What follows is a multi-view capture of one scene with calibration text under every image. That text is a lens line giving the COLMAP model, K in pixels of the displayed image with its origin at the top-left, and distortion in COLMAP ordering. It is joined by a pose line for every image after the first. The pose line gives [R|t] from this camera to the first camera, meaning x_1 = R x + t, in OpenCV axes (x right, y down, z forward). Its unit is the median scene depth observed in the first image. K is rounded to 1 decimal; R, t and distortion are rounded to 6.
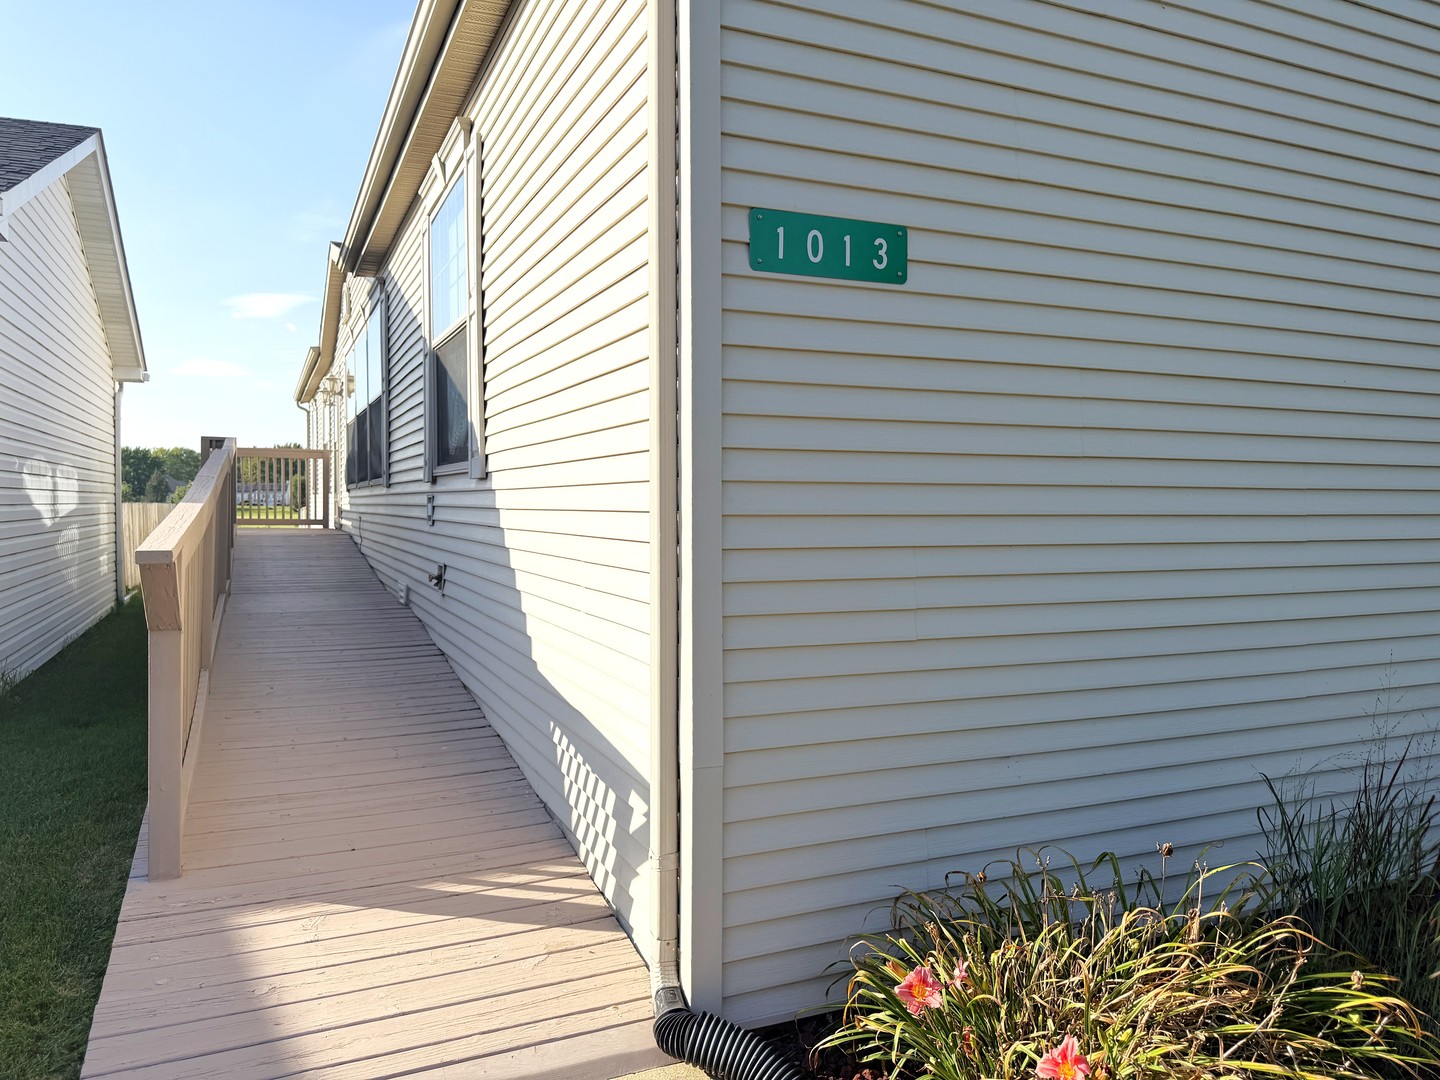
lens RADIAL K [[1045.8, 0, 723.2], [0, 1045.8, 539.2], [0, 0, 1]] dist [0.067585, -0.001217]
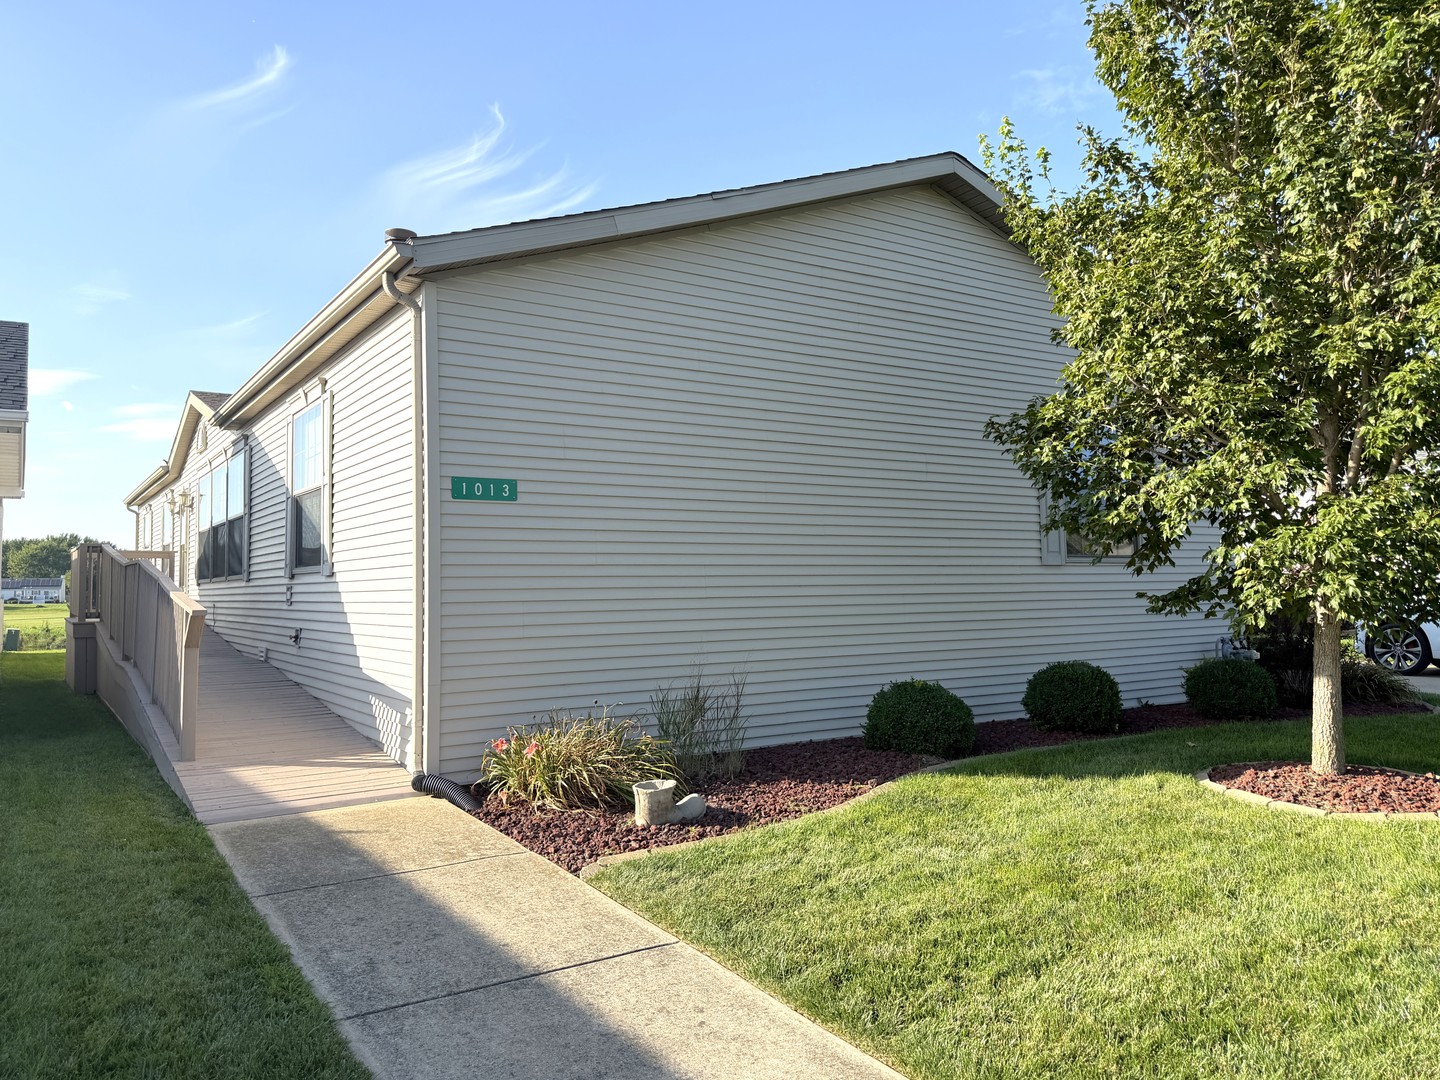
lens RADIAL K [[1045.8, 0, 715.8], [0, 1045.8, 541.9], [0, 0, 1]] dist [0.067585, -0.001217]
pose [[0.987463, -0.005019, 0.157768, 0.123404], [0.017787, 0.996666, -0.079621, 0.035551], [-0.156843, 0.081429, 0.984261, -0.796730]]
